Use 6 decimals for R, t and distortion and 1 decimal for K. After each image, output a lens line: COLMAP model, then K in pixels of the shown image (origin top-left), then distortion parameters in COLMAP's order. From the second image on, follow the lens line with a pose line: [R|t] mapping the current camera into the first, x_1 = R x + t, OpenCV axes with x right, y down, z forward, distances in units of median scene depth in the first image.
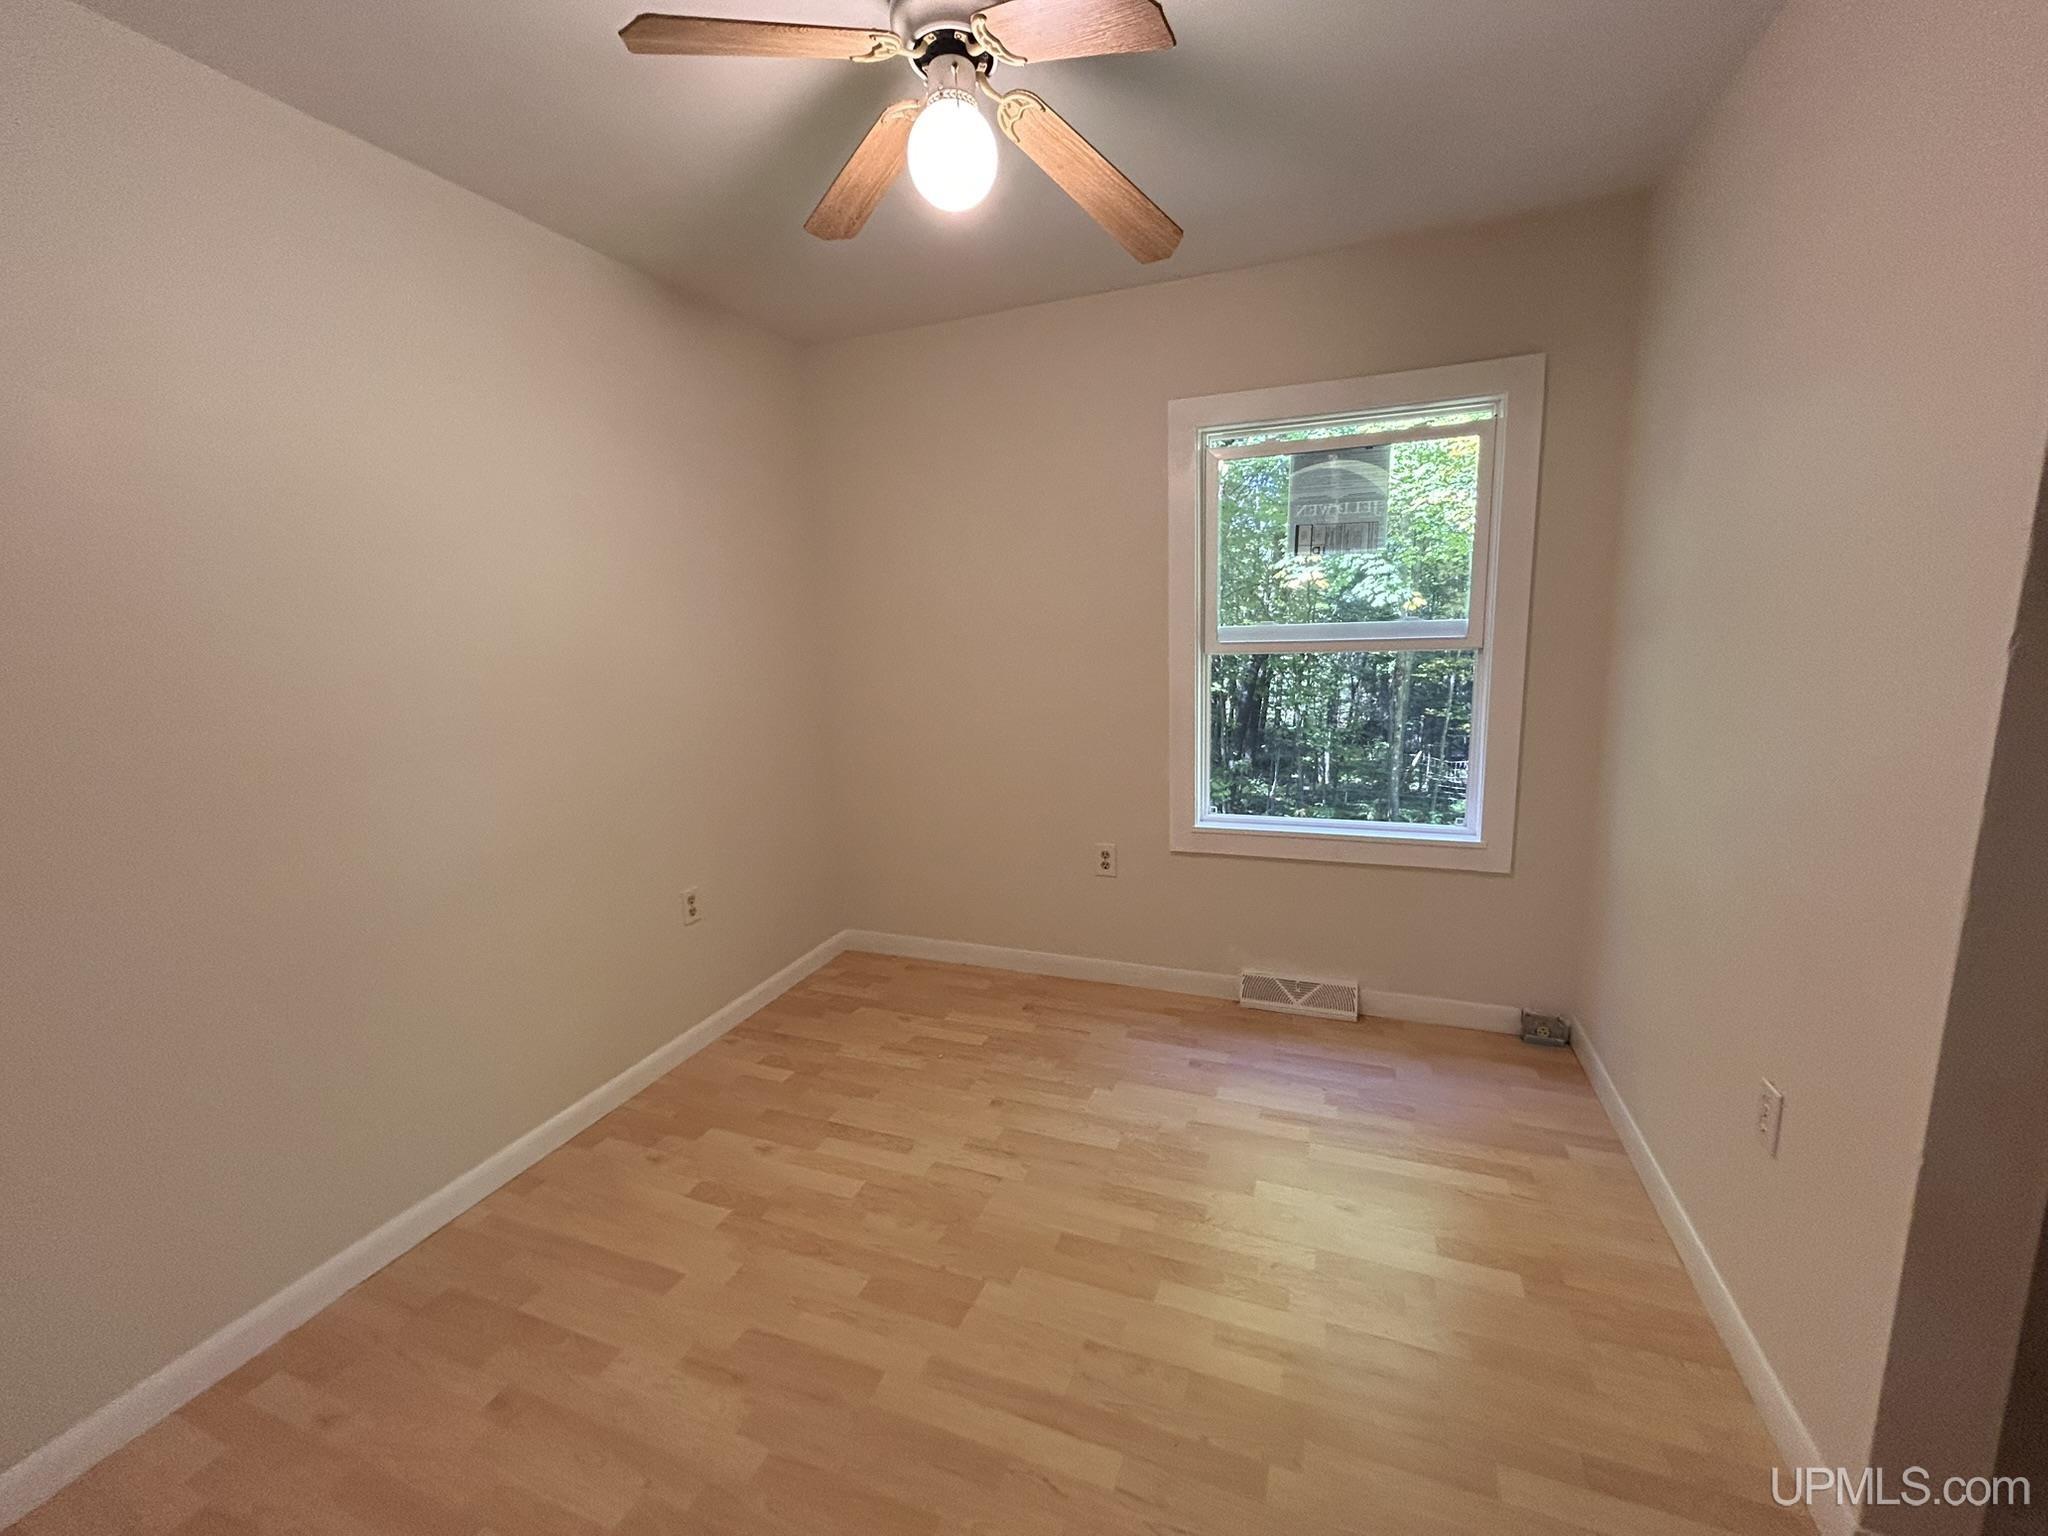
lens RADIAL K [[827.4, 0, 1024.0], [0, 827.4, 768.0], [0, 0, 1]] dist [0.000574, 0.000315]
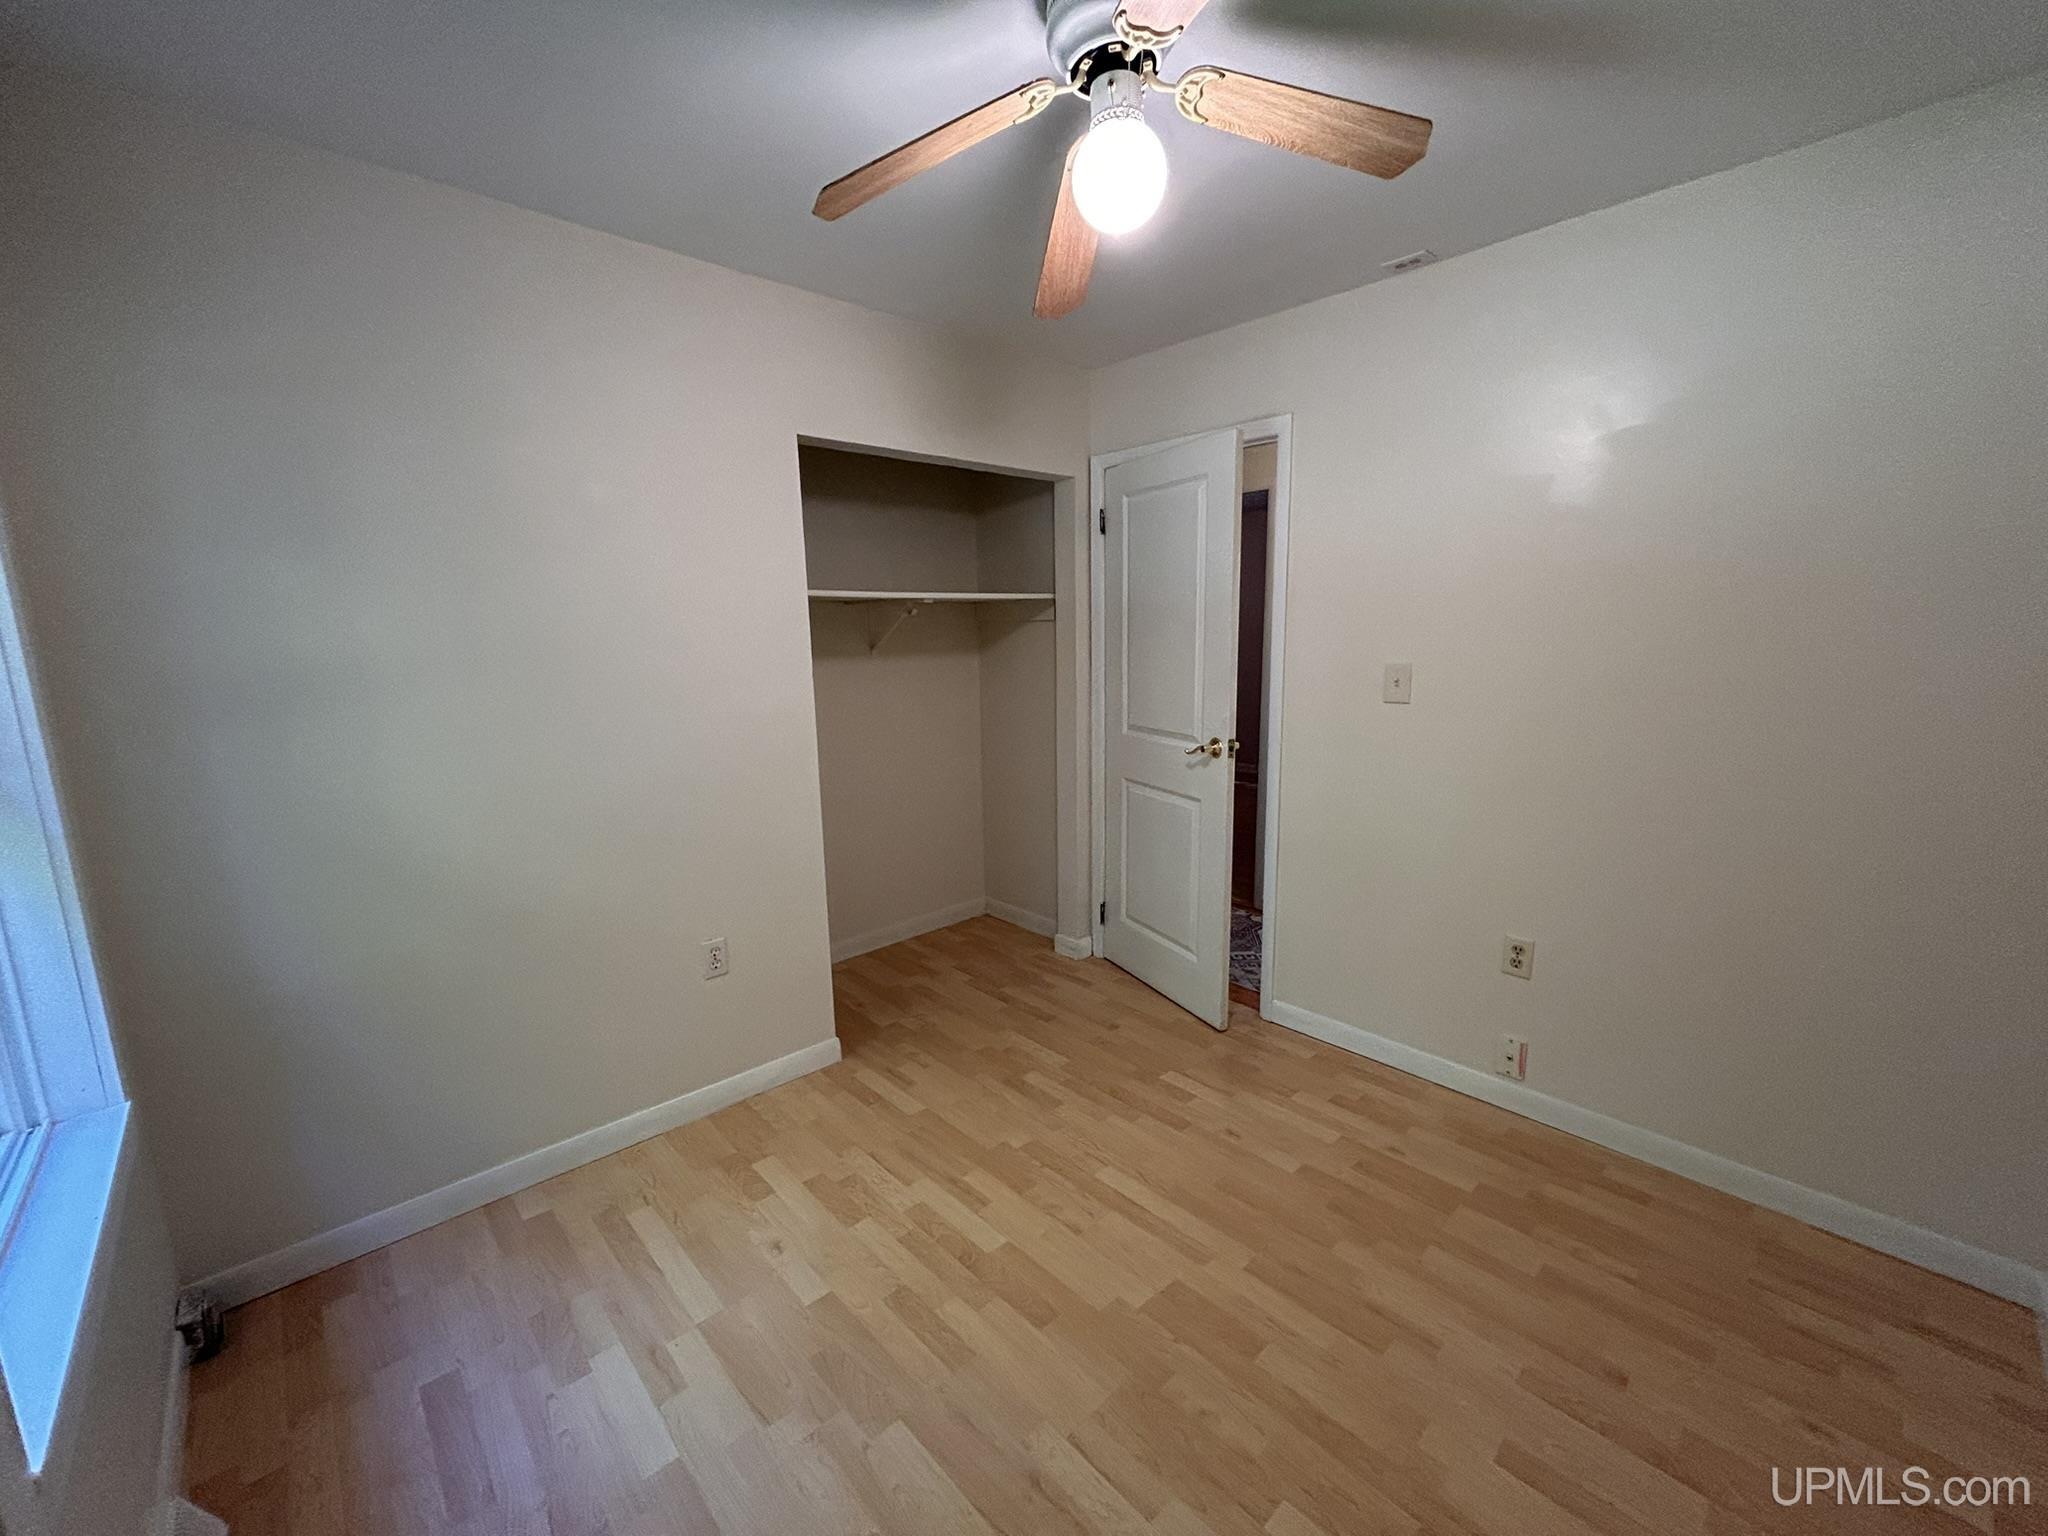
lens RADIAL K [[827.4, 0, 1024.0], [0, 827.4, 768.0], [0, 0, 1]] dist [0.000574, 0.000315]
pose [[-0.898140, -0.025883, 0.438948, -0.331889], [0.125933, 0.941308, 0.313177, -0.320695], [-0.421291, 0.336555, -0.842167, 1.612806]]
